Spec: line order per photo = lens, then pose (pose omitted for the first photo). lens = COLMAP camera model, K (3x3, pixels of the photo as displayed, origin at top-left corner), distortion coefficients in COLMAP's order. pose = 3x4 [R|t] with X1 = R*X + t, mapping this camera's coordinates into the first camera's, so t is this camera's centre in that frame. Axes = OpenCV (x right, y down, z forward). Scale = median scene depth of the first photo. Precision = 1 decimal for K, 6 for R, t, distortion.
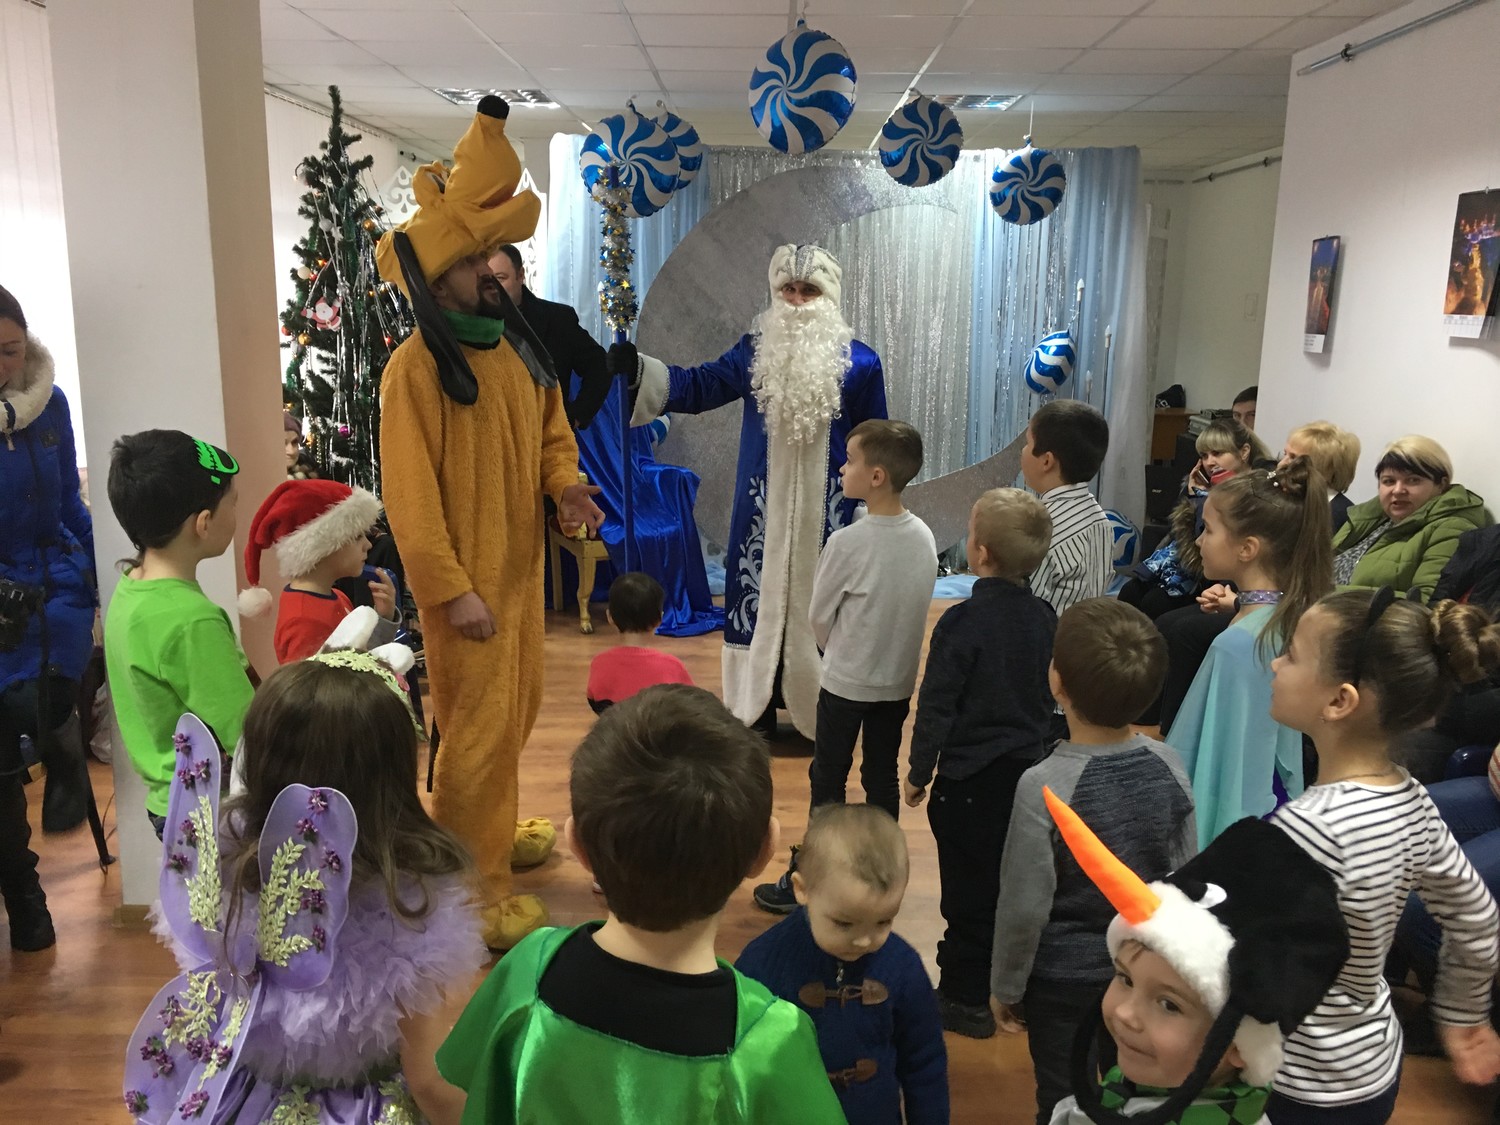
lens RADIAL K [[1299.9, 0, 750.0], [0, 1299.9, 562.5], [0, 0, 1]] dist [0.102428, -0.123764]
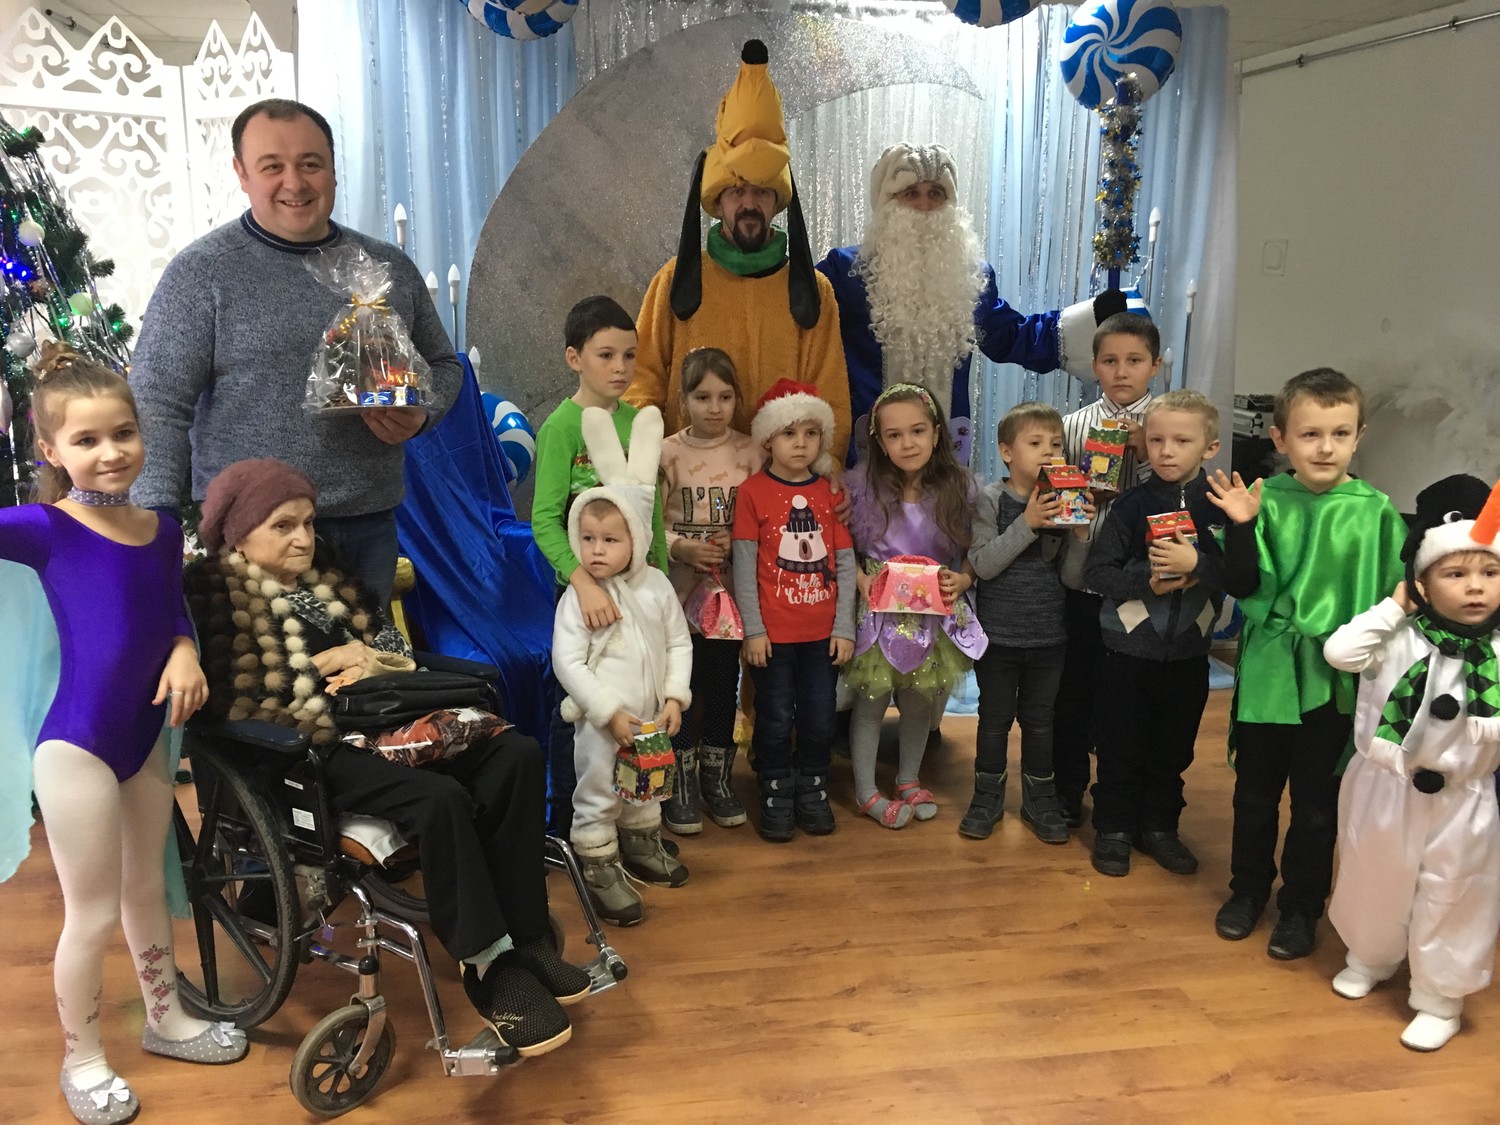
lens RADIAL K [[1299.9, 0, 750.0], [0, 1299.9, 562.5], [0, 0, 1]] dist [0.102428, -0.123764]
pose [[0.983974, -0.040741, 0.173593, -0.070966], [0.036489, 0.998952, 0.027614, -0.067837], [-0.174536, -0.020837, 0.984430, 0.404183]]
